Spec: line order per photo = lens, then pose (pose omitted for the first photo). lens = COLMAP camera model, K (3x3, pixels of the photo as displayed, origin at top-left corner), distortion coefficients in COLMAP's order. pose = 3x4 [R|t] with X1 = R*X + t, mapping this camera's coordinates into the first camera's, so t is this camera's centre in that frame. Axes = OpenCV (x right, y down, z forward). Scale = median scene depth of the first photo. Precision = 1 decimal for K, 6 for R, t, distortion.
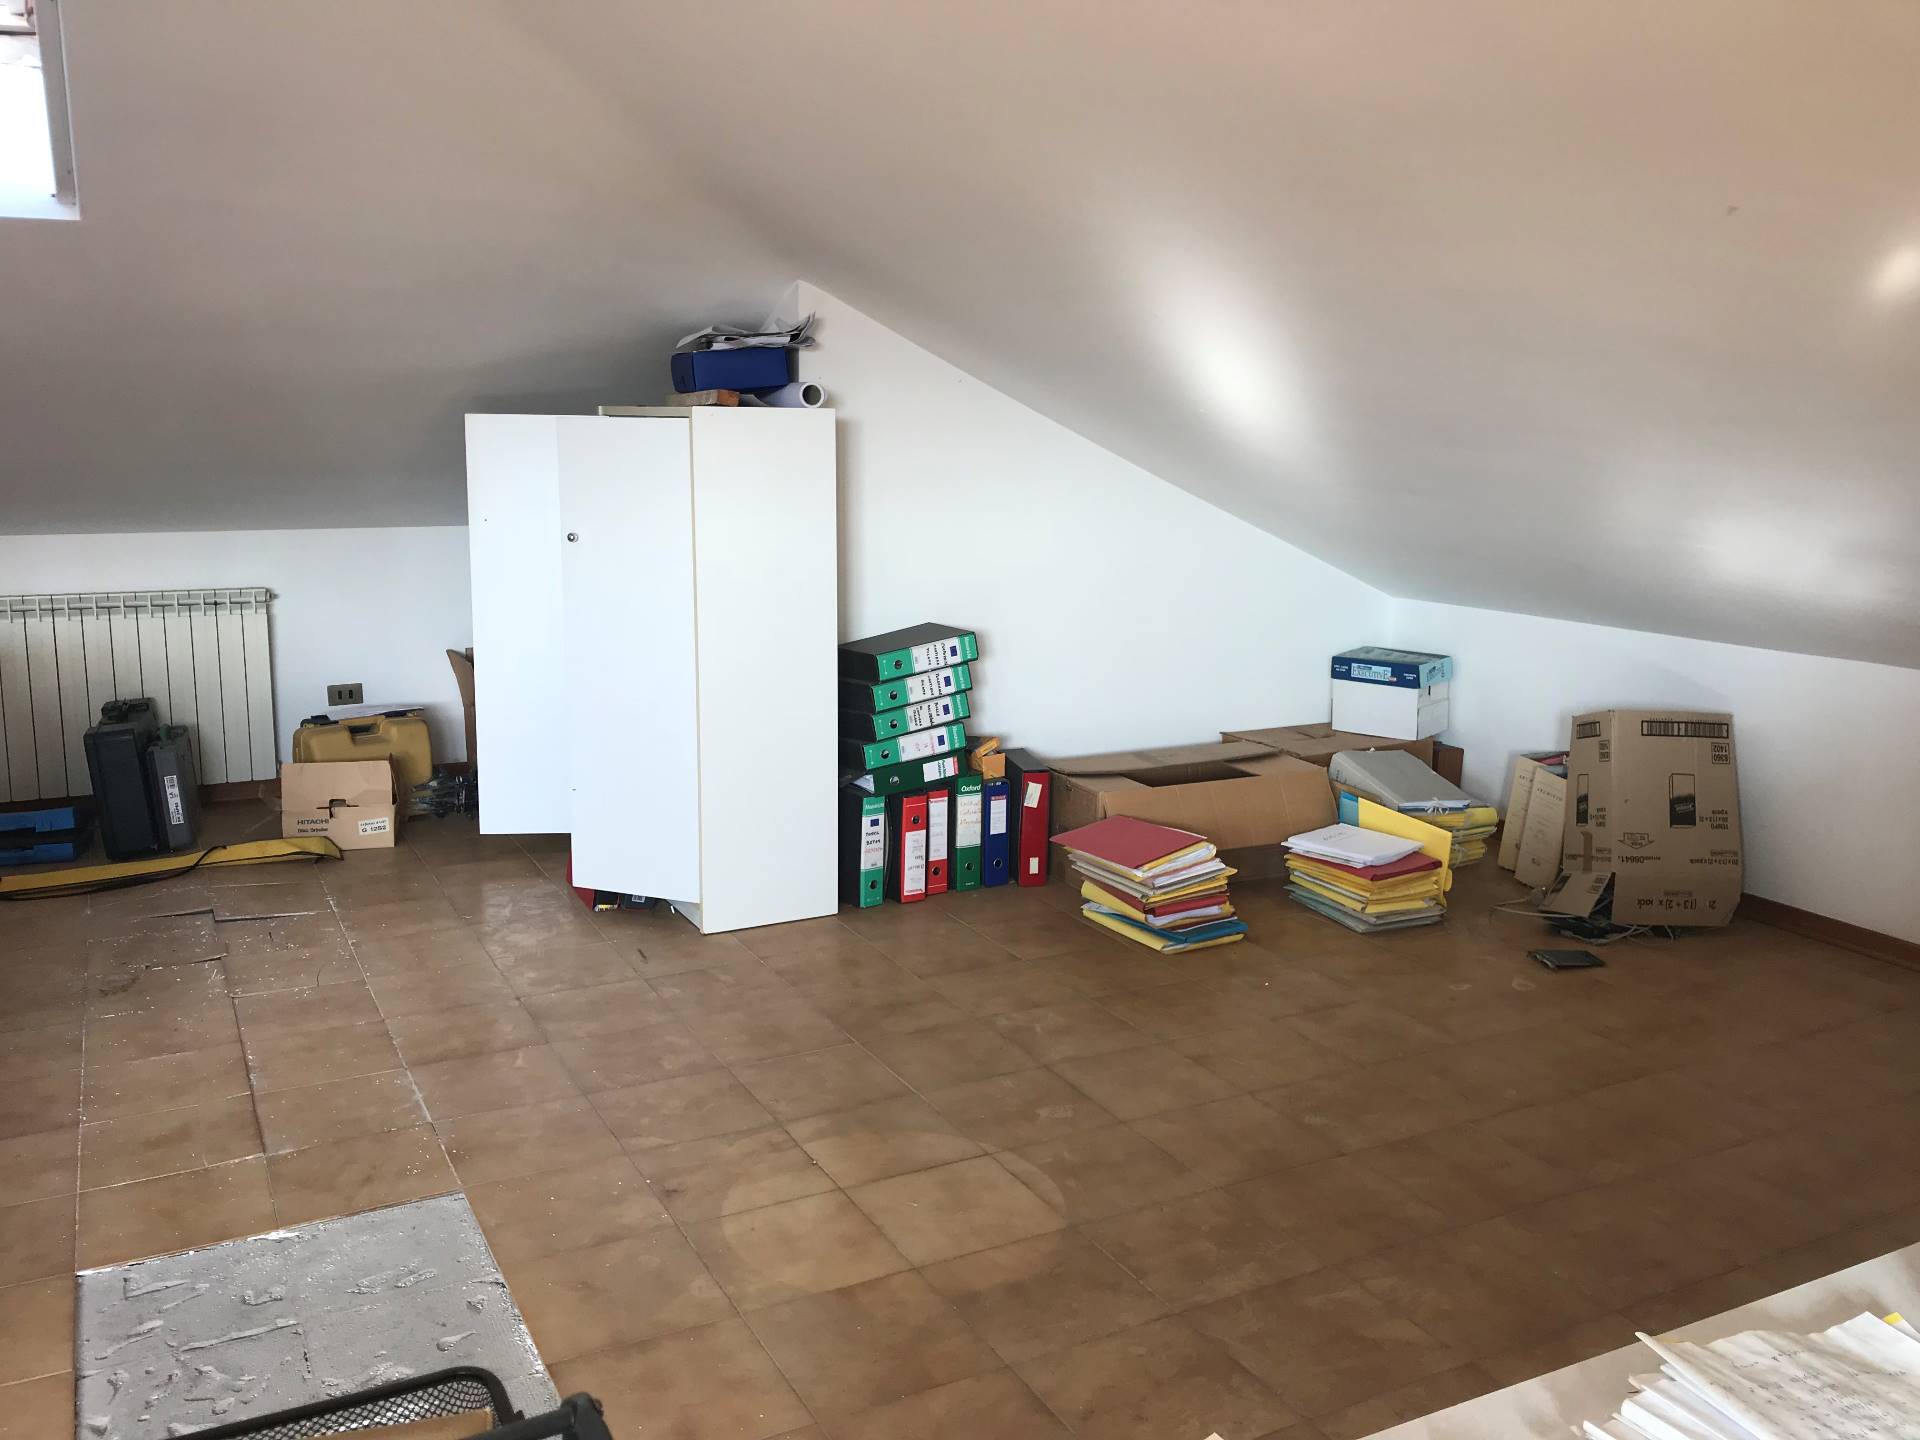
lens RADIAL K [[1651.1, 0, 960.0], [0, 1651.1, 720.0], [0, 0, 1]] dist [-0.002651, -0.002086]
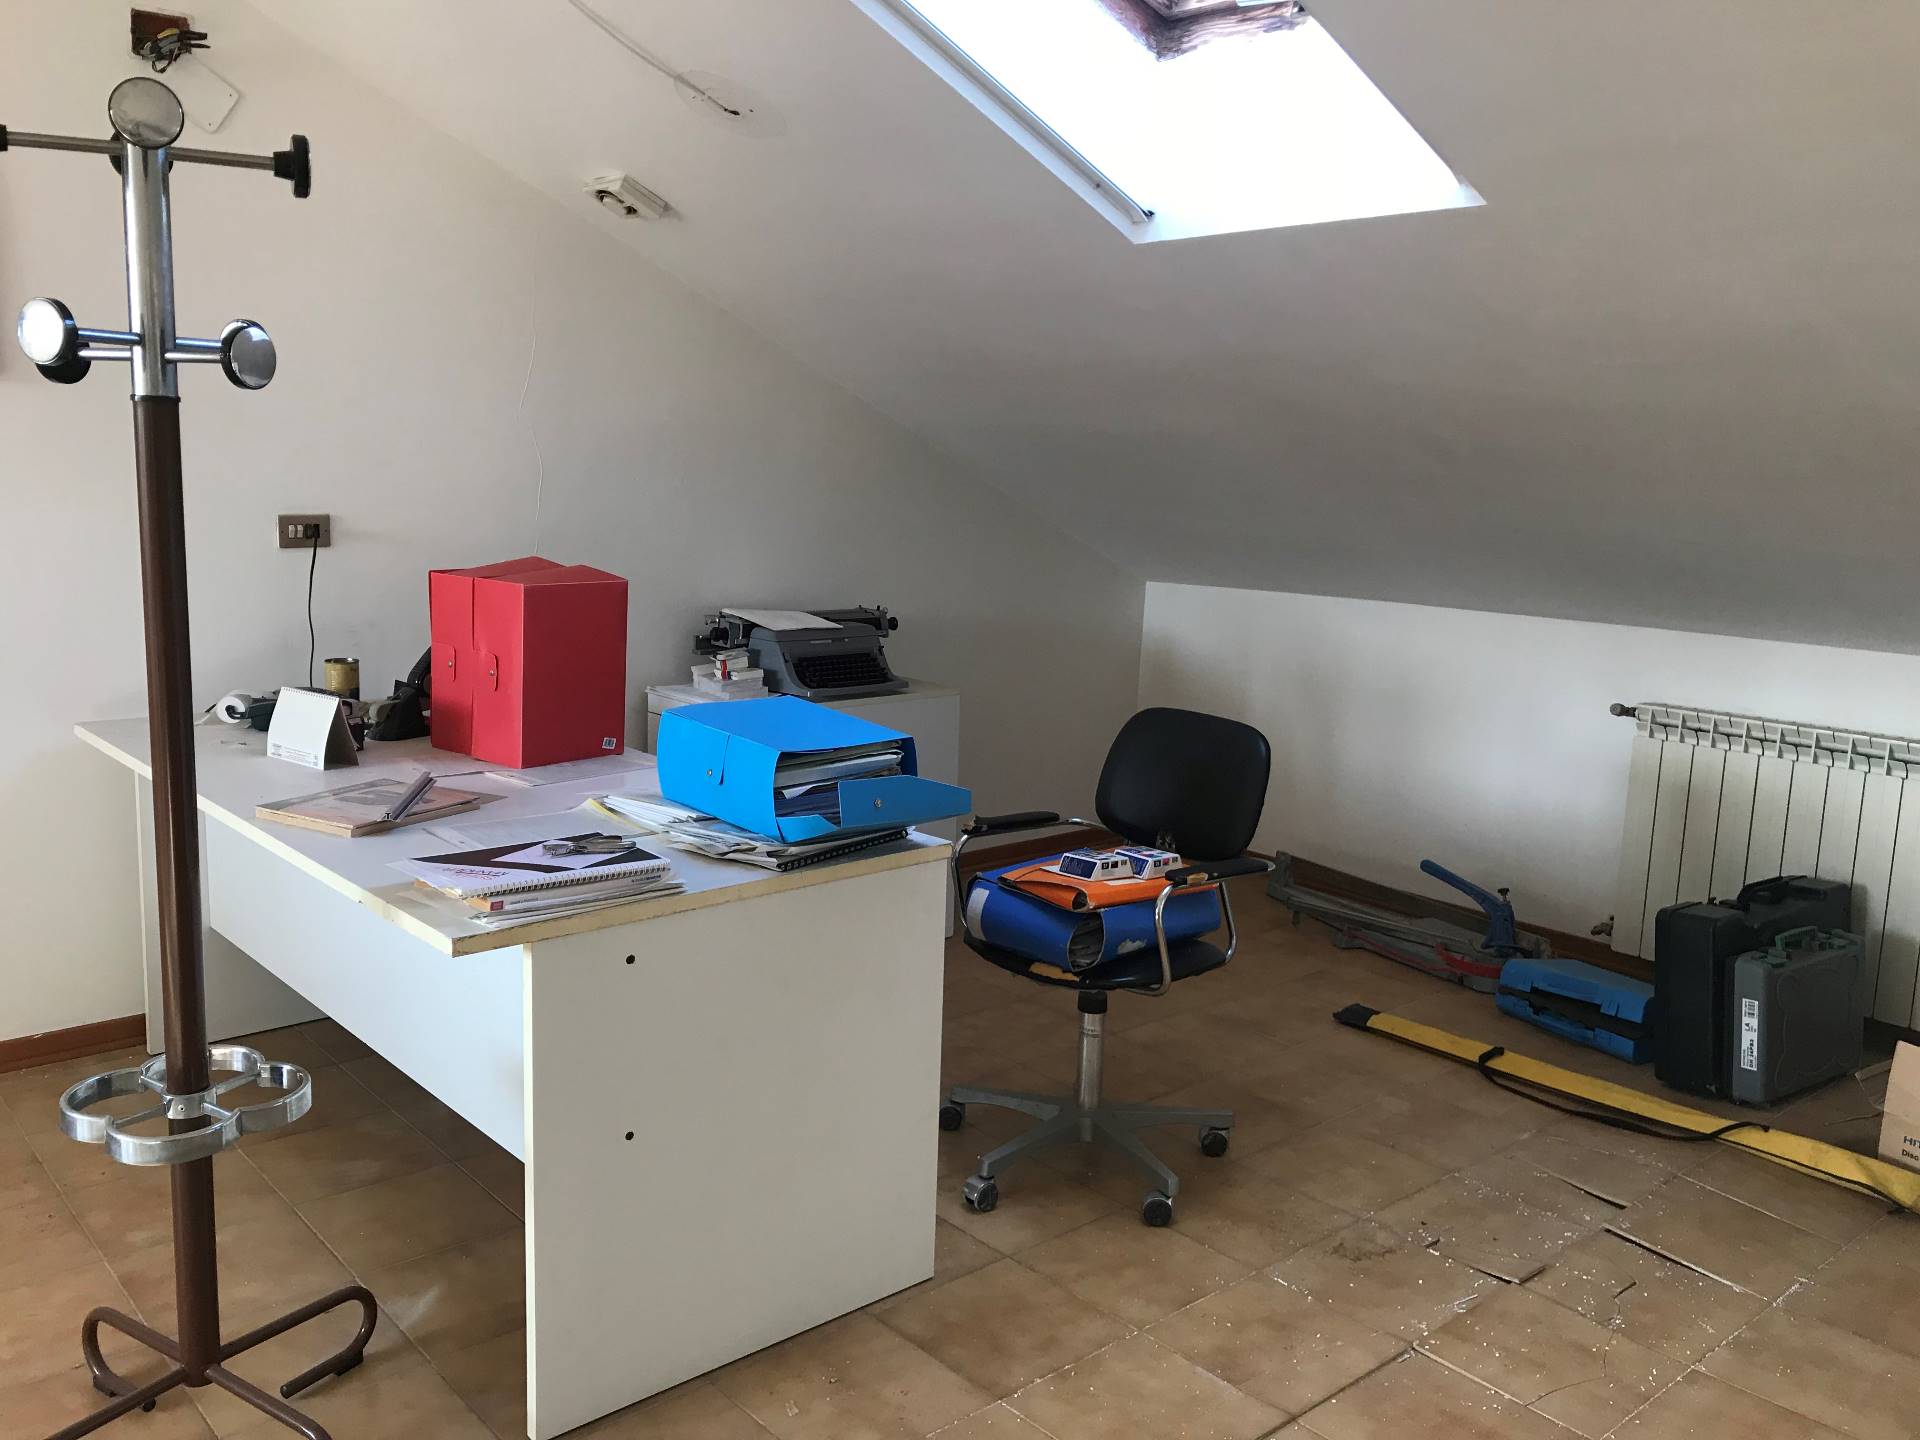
lens RADIAL K [[1595.9, 0, 960.0], [0, 1595.9, 720.0], [0, 0, 1]] dist [0.003311, 0.002636]
pose [[0.231350, 0.158528, -0.959868, 0.069330], [-0.207297, 0.972009, 0.110570, -0.085597], [0.950529, 0.173397, 0.257736, 0.492581]]
